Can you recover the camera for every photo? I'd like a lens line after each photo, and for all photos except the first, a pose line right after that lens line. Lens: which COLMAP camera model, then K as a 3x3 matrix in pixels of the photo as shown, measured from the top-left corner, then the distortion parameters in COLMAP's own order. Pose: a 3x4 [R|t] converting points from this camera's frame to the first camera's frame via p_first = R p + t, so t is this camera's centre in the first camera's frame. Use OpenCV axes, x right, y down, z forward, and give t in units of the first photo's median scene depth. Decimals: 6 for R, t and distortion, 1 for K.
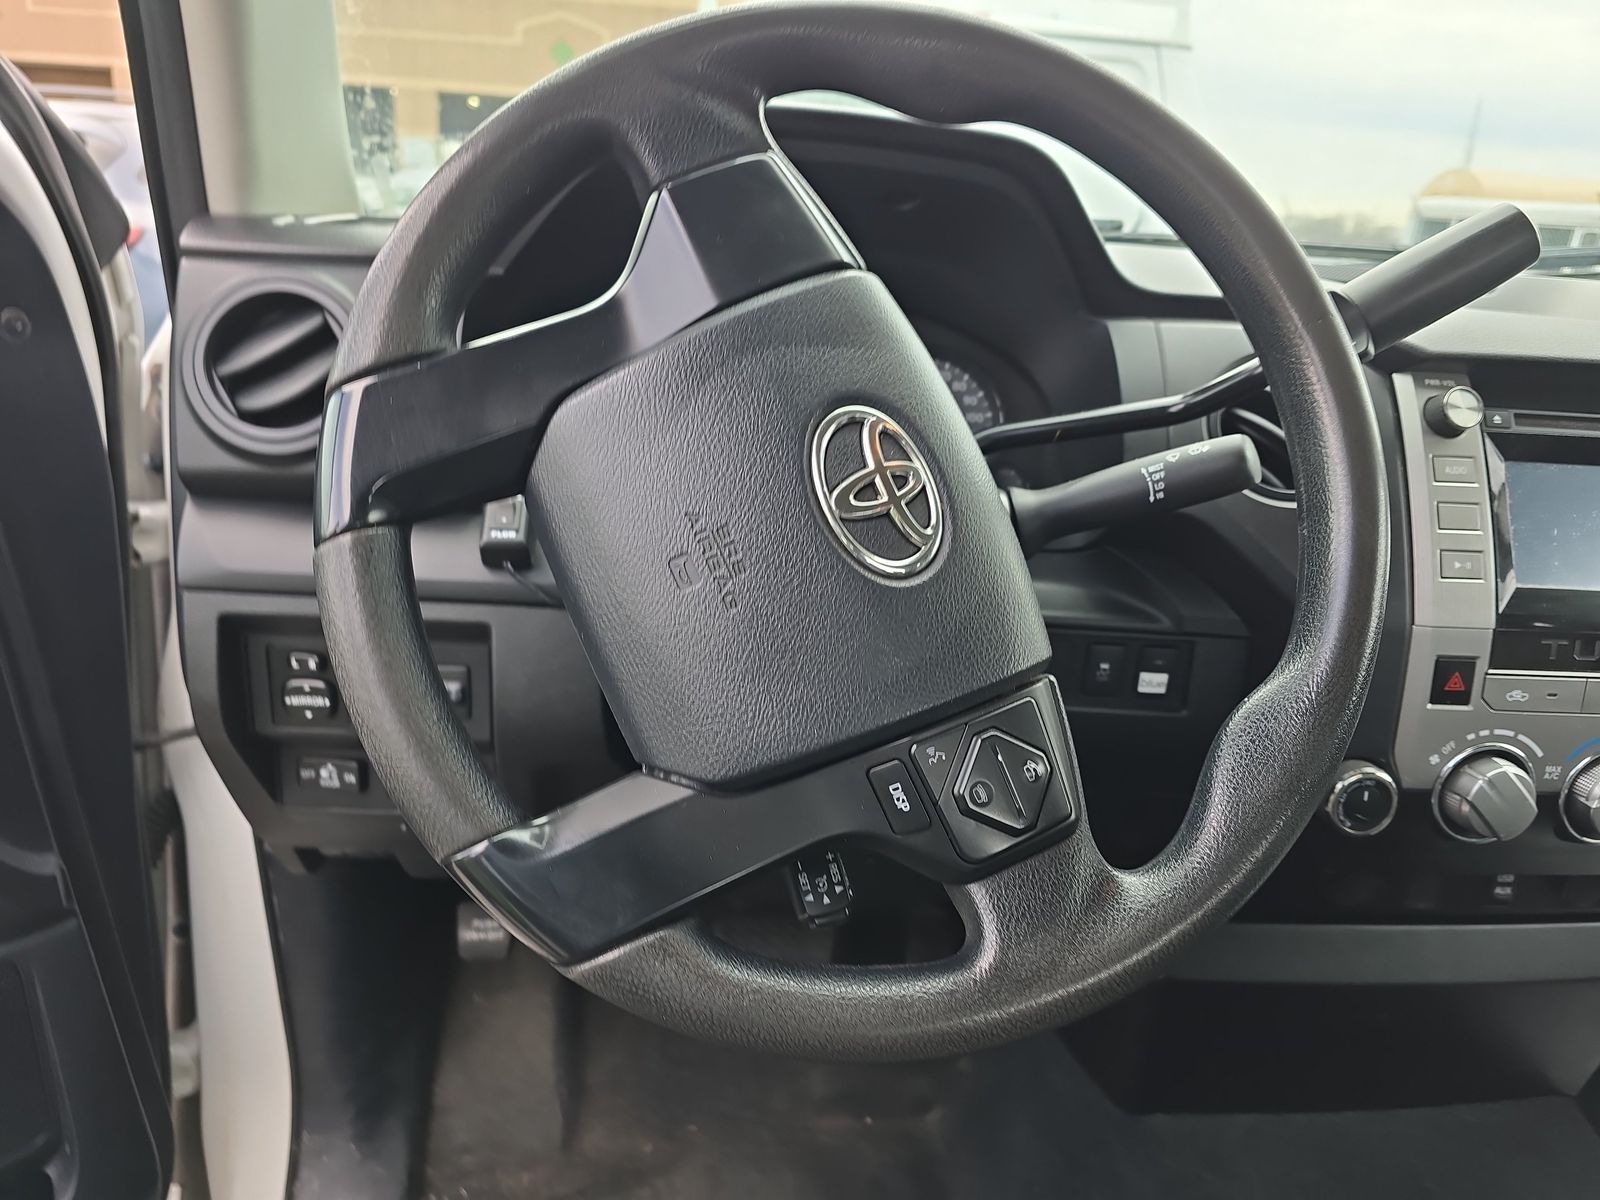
lens RADIAL K [[1156.9, 0, 800.0], [0, 1156.9, 600.0], [0, 0, 1]] dist [0.074308, -0.050194]
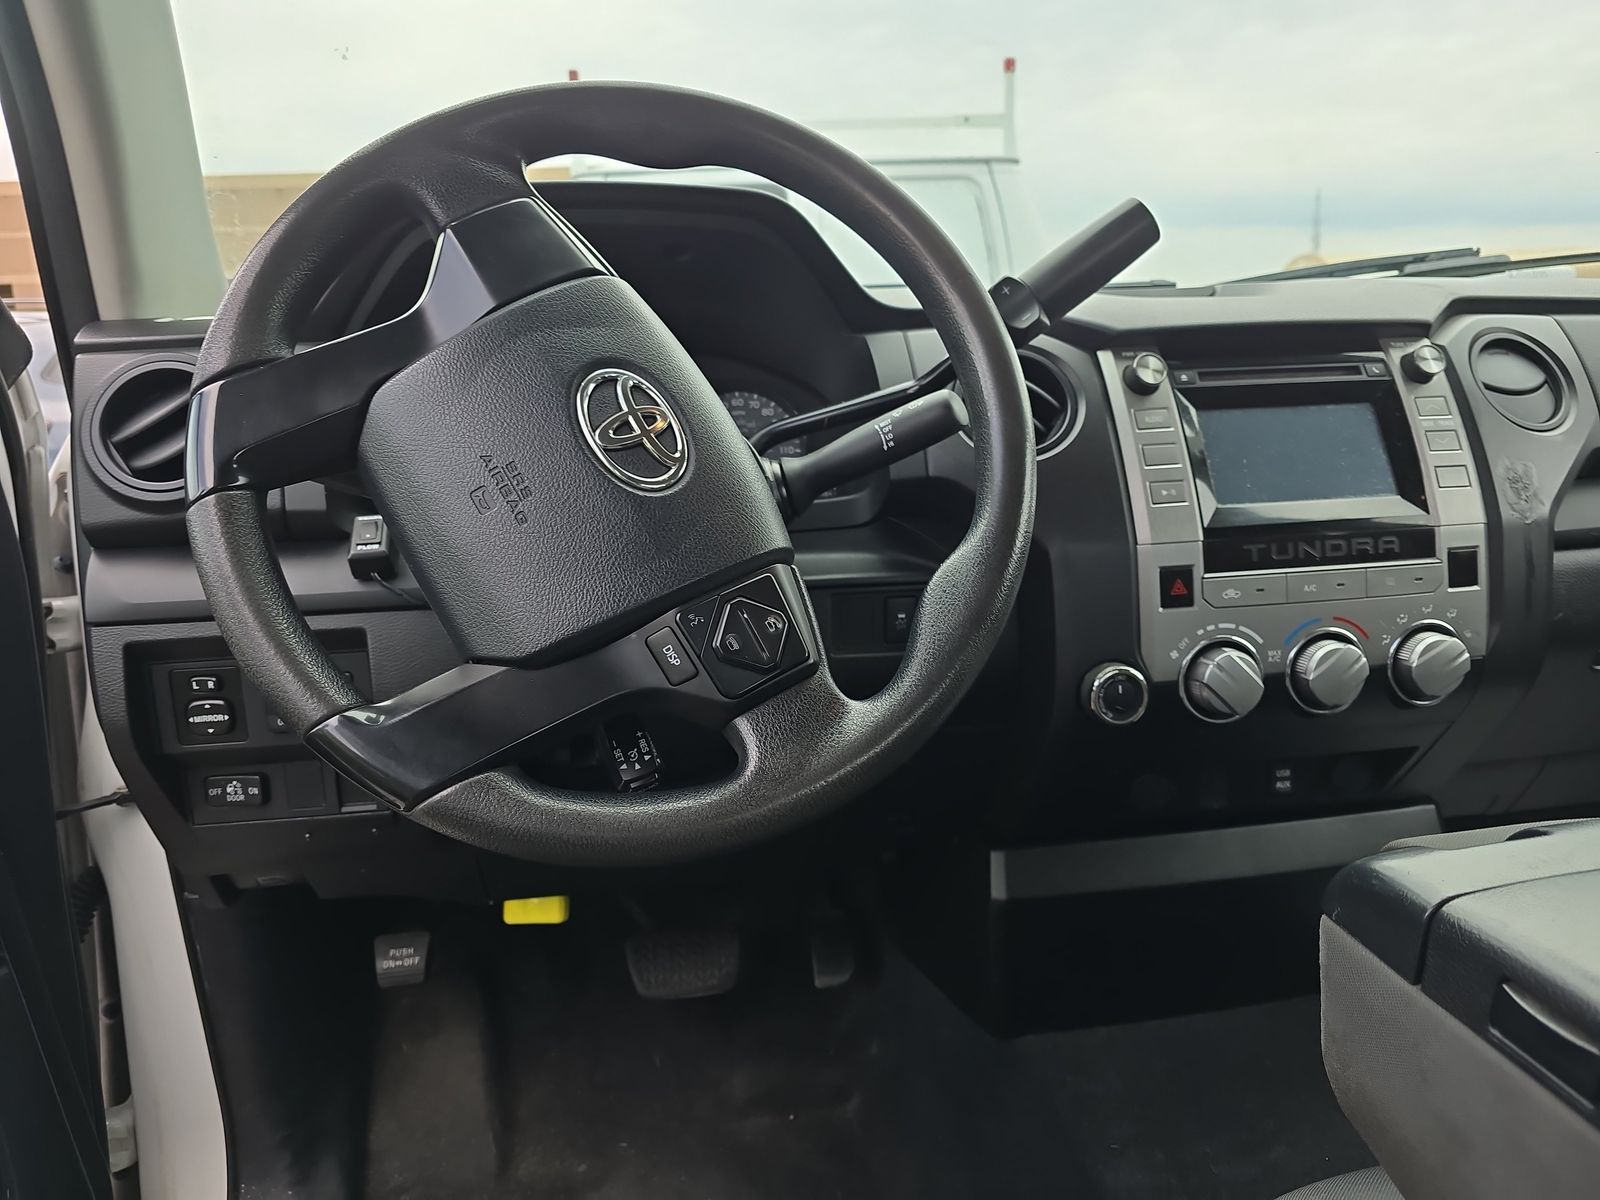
lens RADIAL K [[1169.8, 0, 800.0], [0, 1169.8, 600.0], [0, 0, 1]] dist [0.102769, -0.073373]
pose [[0.992338, -0.114532, 0.046335, 0.114044], [0.119326, 0.985684, -0.119117, 0.183935], [-0.032029, 0.123733, 0.991798, -0.194852]]
